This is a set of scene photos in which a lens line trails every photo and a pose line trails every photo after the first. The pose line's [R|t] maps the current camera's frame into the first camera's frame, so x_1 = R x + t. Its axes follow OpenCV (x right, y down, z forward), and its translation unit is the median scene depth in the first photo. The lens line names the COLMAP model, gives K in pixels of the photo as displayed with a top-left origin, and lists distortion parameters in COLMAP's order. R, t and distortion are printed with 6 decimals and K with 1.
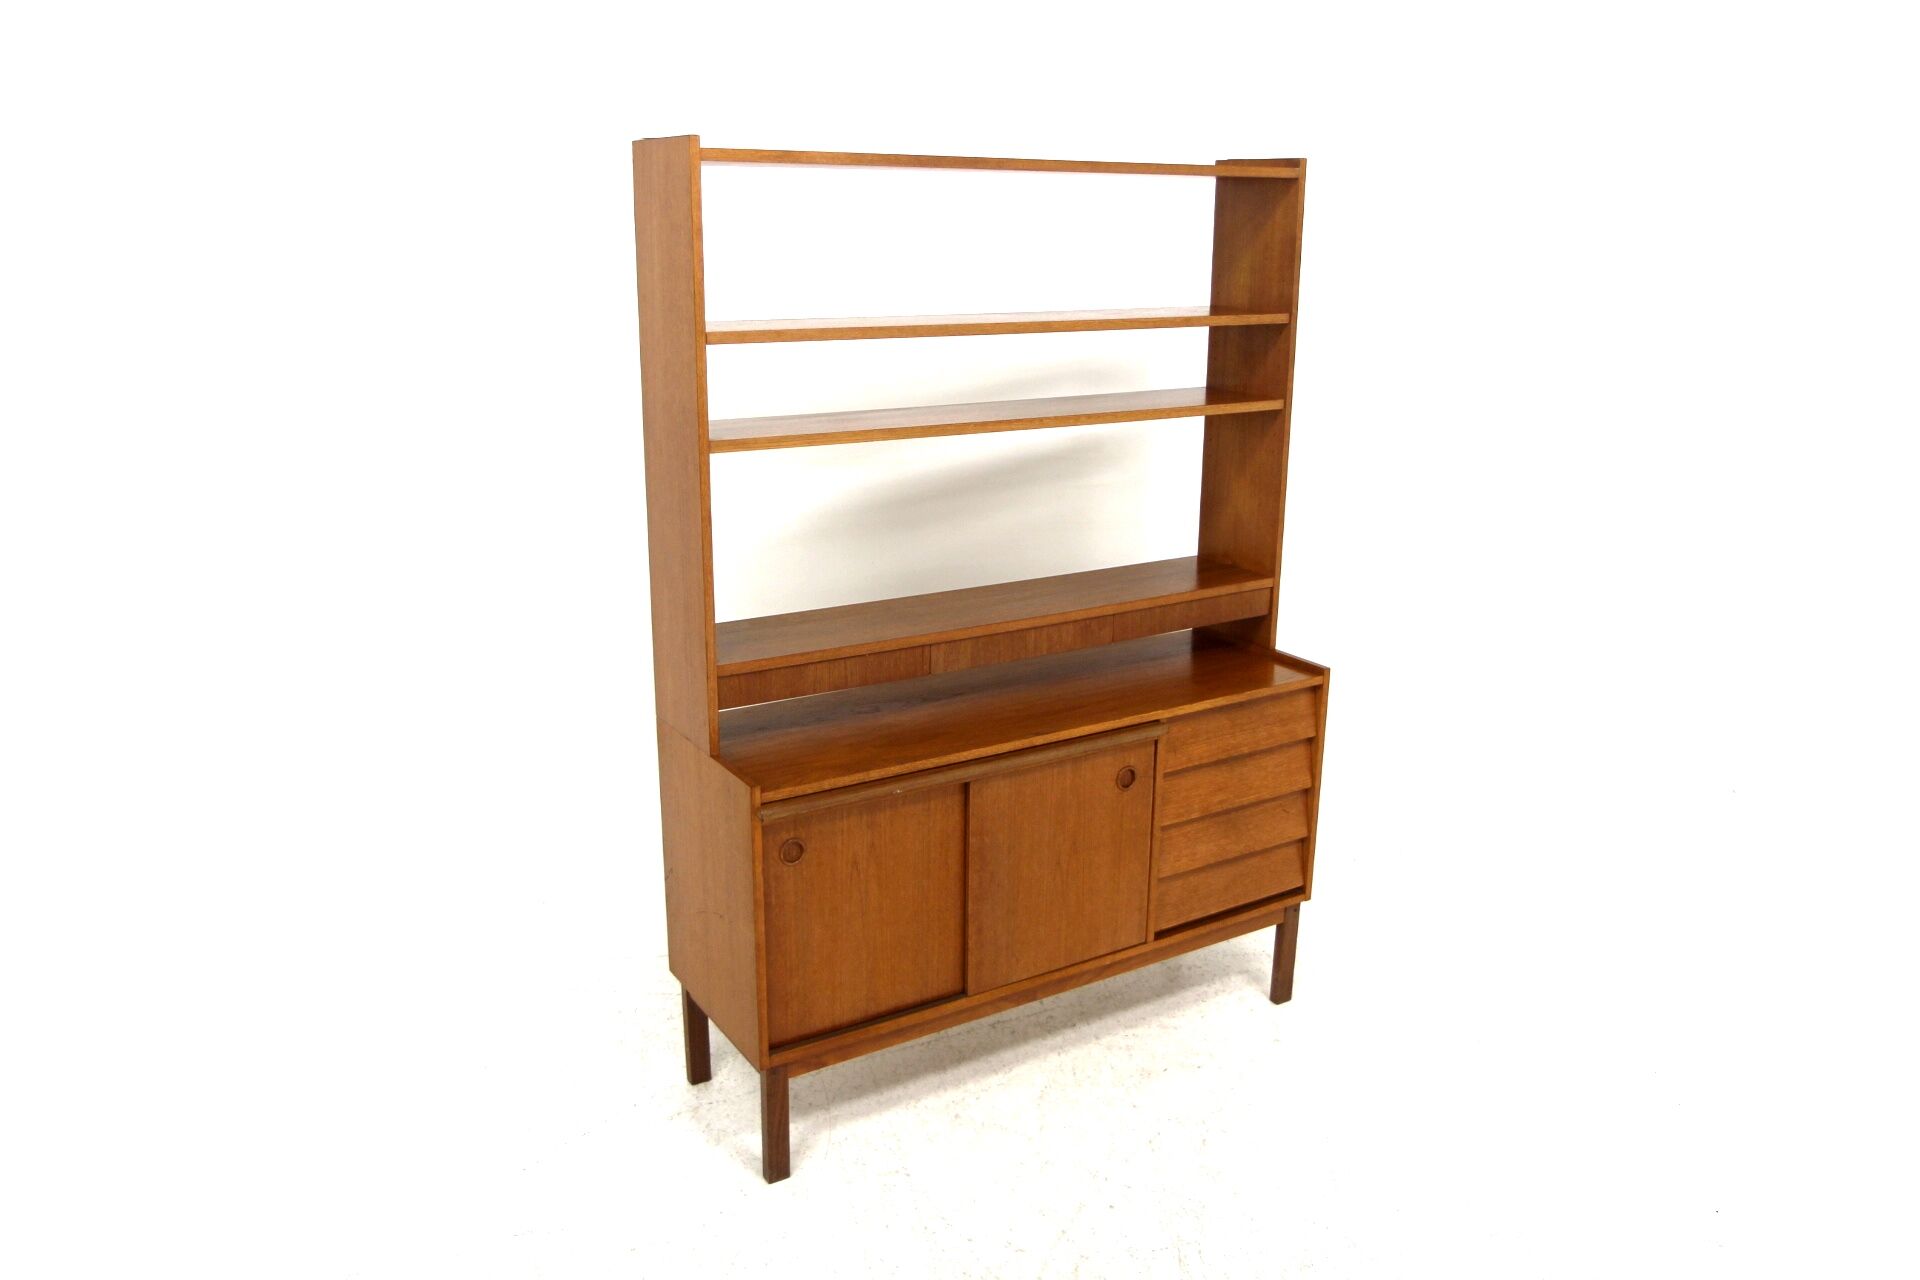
lens RADIAL K [[1503.9, 0, 960.0], [0, 1503.9, 640.0], [0, 0, 1]] dist [-0.082282, -0.000303]
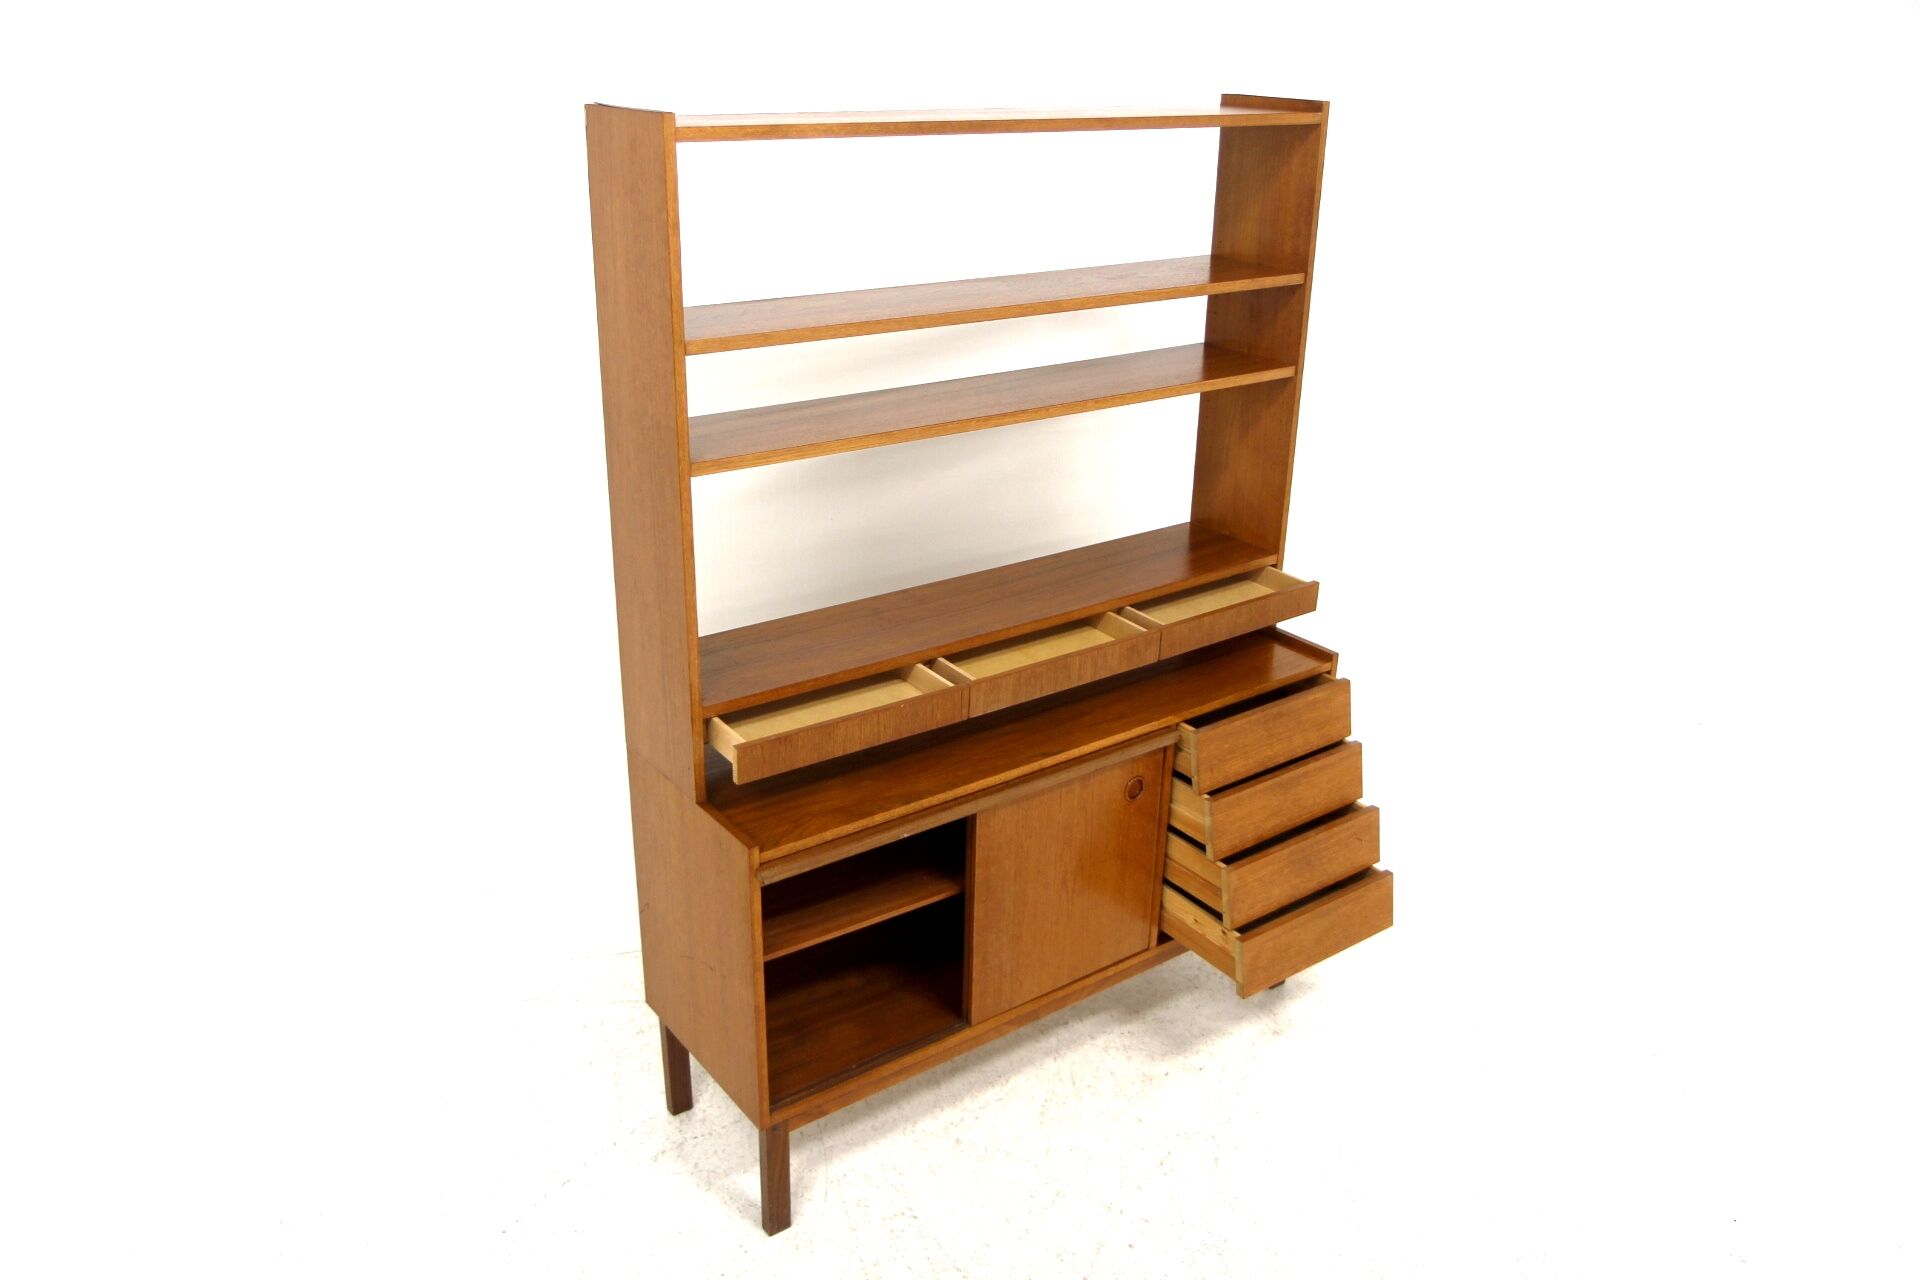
lens RADIAL K [[1503.9, 0, 960.0], [0, 1503.9, 640.0], [0, 0, 1]] dist [-0.082282, -0.000303]
pose [[0.997027, -0.020040, 0.074402, -0.065058], [0.011406, 0.993334, 0.114706, -0.108288], [-0.076204, -0.113516, 0.990609, 0.092828]]
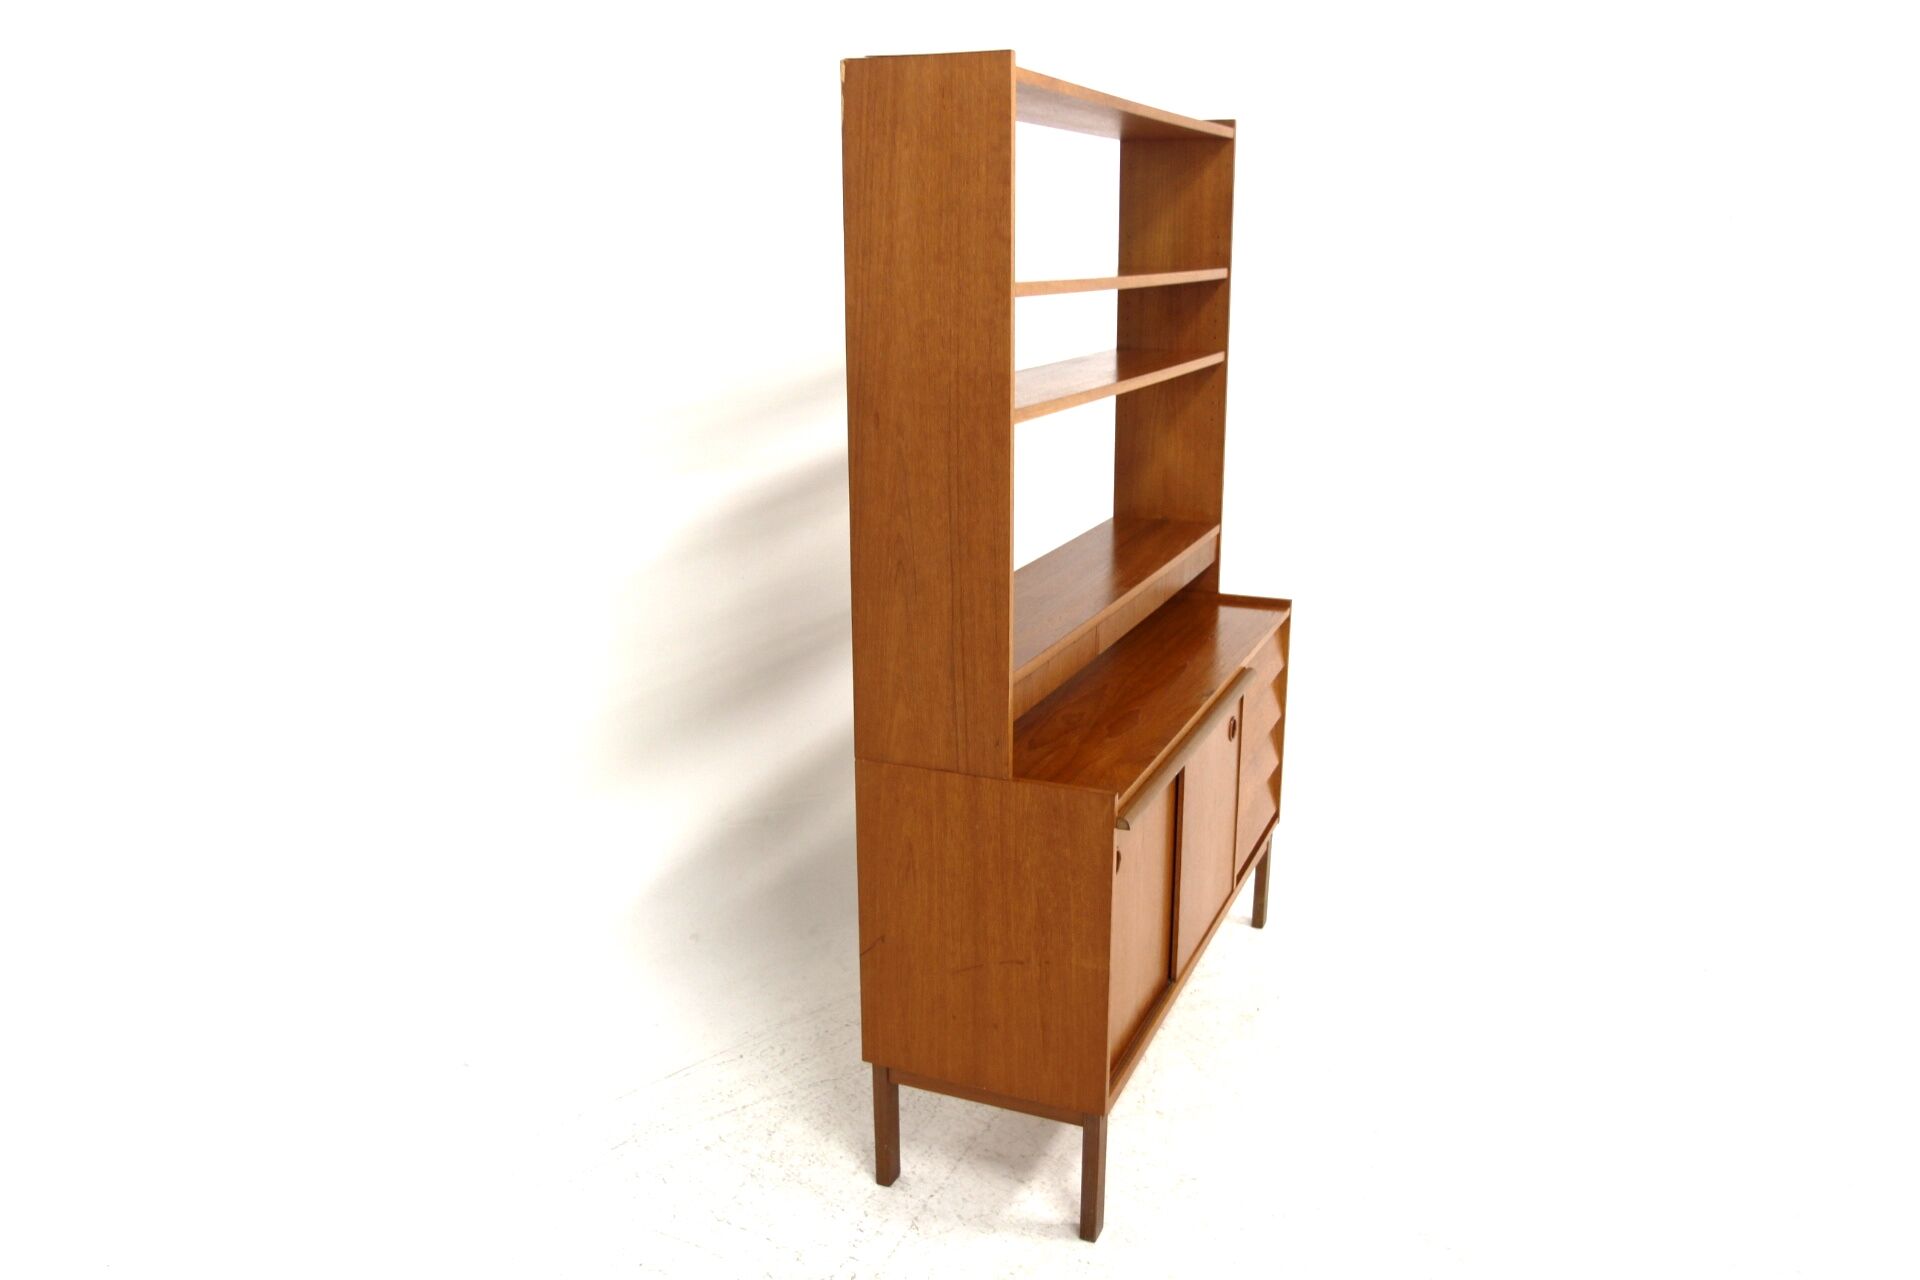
lens RADIAL K [[1503.9, 0, 960.0], [0, 1503.9, 640.0], [0, 0, 1]] dist [-0.082282, -0.000303]
pose [[0.823637, -0.160774, 0.543851, -0.571938], [0.168851, 0.985003, 0.035471, -0.032909], [-0.541398, 0.062614, 0.838432, 0.255349]]
